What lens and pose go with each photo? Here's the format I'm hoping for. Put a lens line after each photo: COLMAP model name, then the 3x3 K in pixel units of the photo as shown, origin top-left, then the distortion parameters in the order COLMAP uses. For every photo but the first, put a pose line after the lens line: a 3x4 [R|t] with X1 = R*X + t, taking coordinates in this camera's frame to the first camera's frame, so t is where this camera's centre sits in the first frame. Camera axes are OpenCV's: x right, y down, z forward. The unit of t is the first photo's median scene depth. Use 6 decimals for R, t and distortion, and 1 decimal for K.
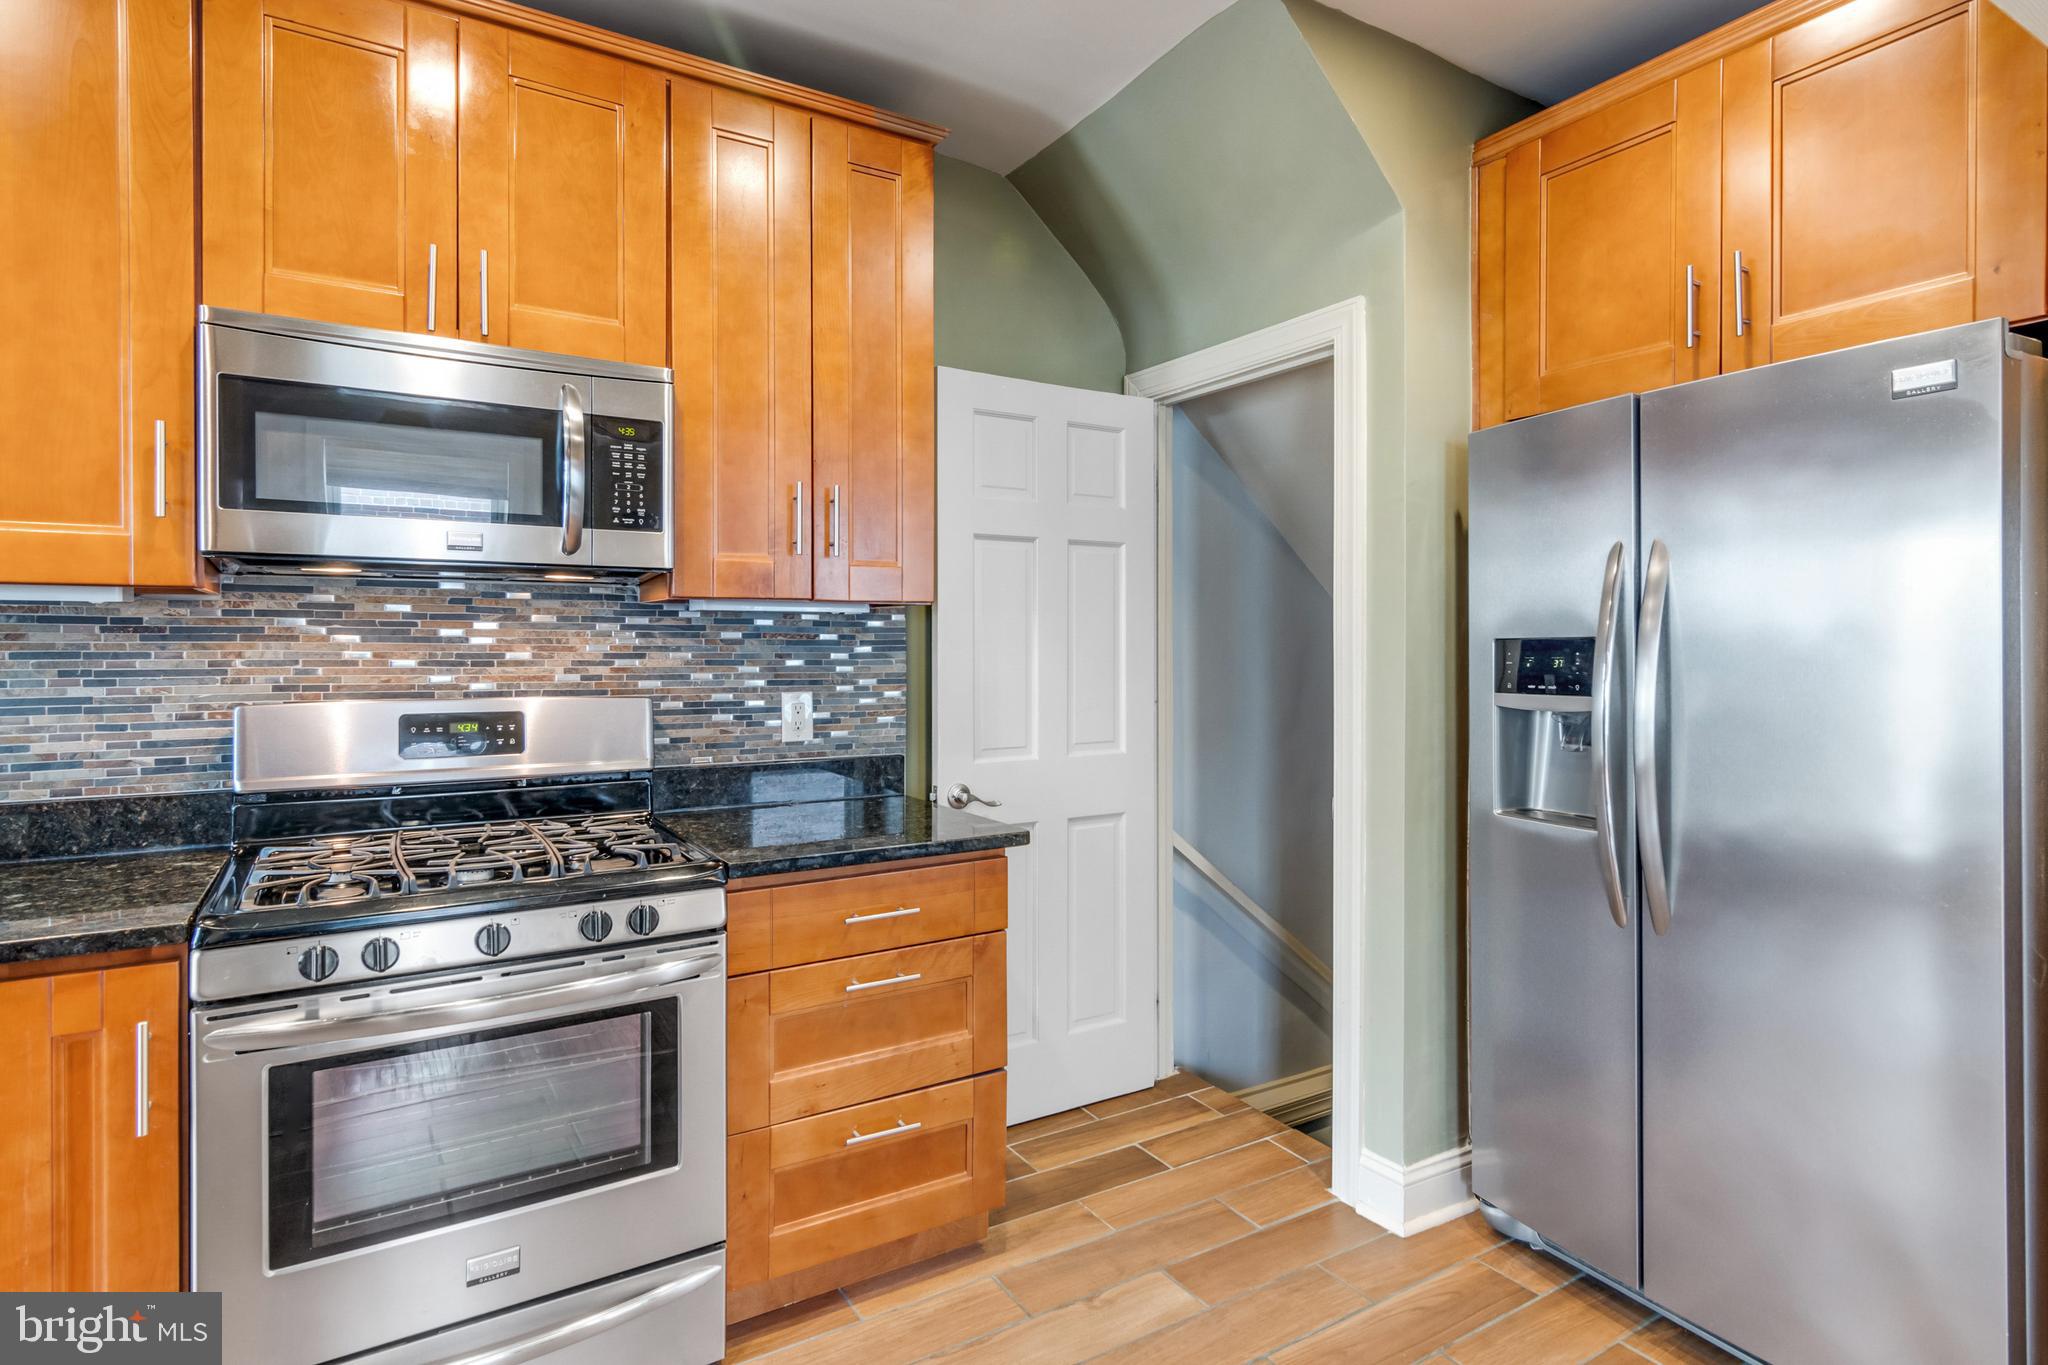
lens RADIAL K [[1037.5, 0, 1022.9], [0, 1037.5, 664.3], [0, 0, 1]] dist [0.003543, 0.002131]
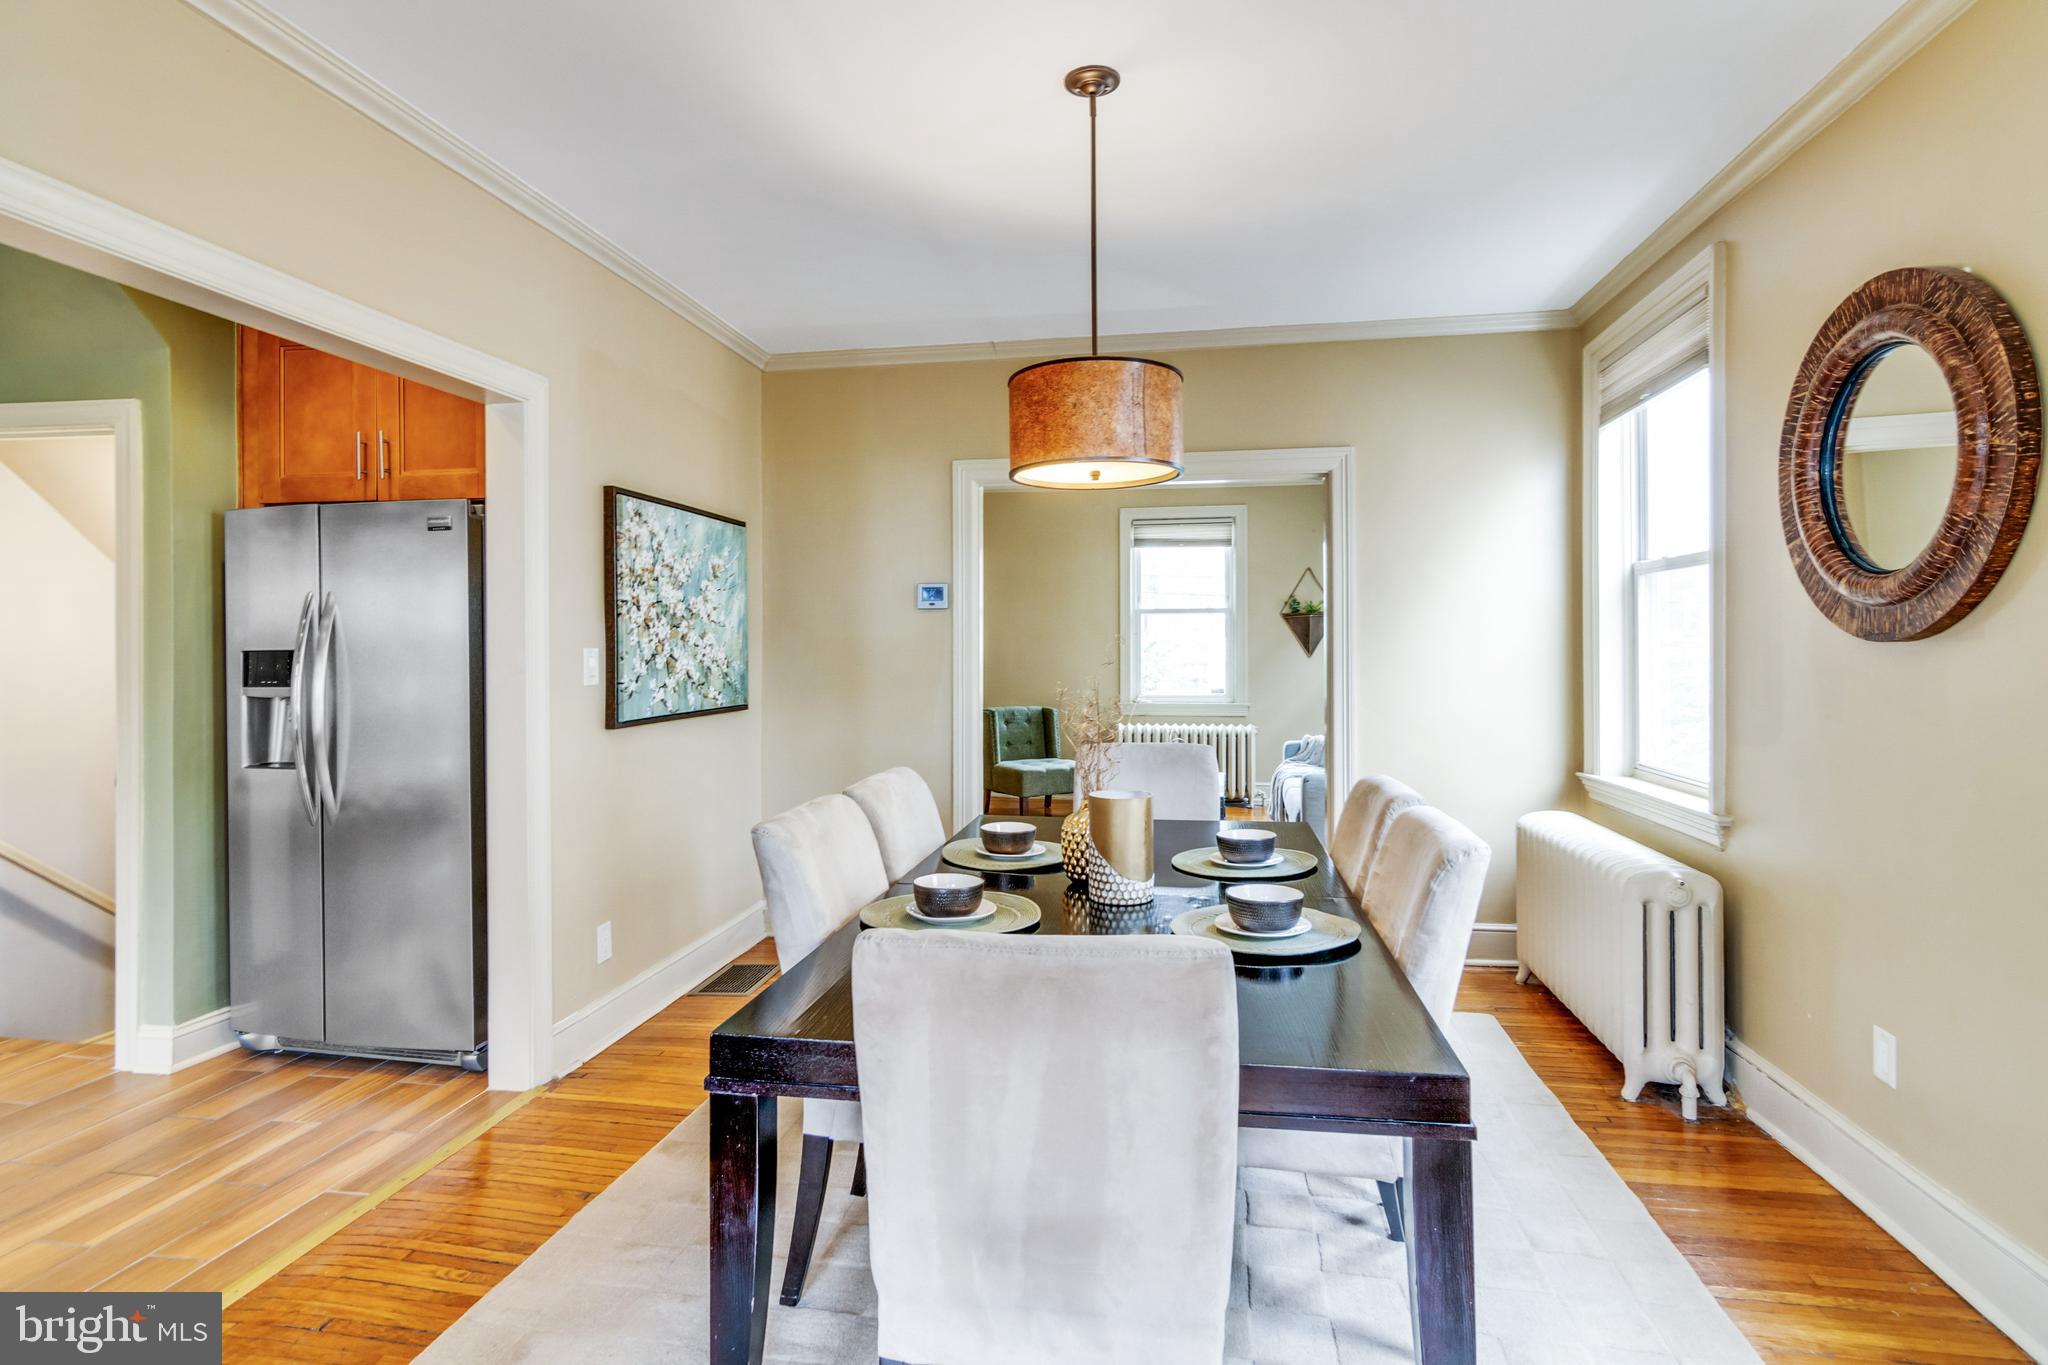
lens RADIAL K [[1037.5, 0, 1022.8], [0, 1037.5, 662.5], [0, 0, 1]] dist [0.003543, 0.002131]
pose [[0.656490, -0.005831, 0.754312, 0.062776], [0.015719, 0.999859, -0.005951, 0.018703], [-0.754171, 0.015764, 0.656489, -0.826583]]
